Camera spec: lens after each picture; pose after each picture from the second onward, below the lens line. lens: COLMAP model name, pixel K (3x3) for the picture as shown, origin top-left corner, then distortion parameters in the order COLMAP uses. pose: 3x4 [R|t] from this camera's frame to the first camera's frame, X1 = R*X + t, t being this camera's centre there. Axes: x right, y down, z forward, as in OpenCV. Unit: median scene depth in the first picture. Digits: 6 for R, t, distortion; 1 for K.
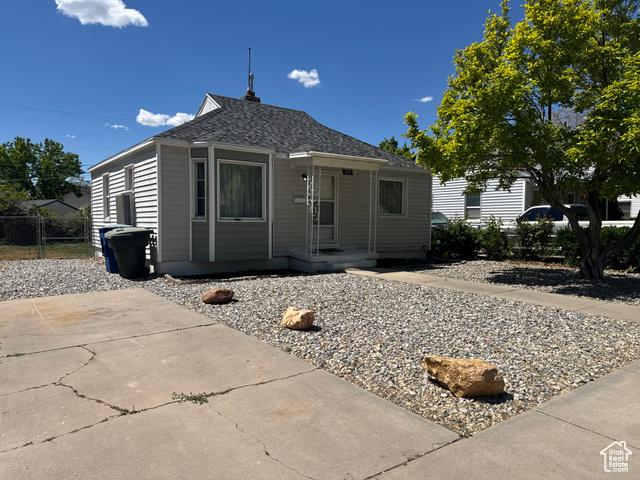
lens RADIAL K [[442.8, 0, 319.6], [0, 442.8, 256.6], [0, 0, 1]] dist [0.005888, 0.000266]
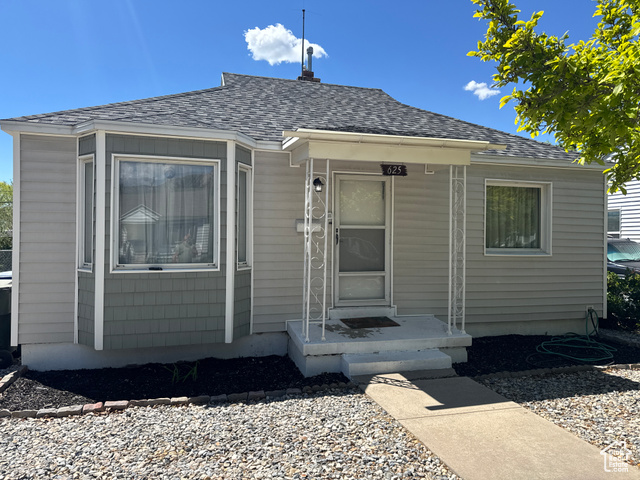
lens RADIAL K [[456.7, 0, 320.0], [0, 456.7, 240.0], [0, 0, 1]] dist [0.005615, -0.000653]
pose [[0.938210, -0.000276, -0.346067, 0.165251], [-0.027208, 0.996845, -0.074559, -0.075416], [0.344996, 0.079368, 0.935242, 0.517470]]
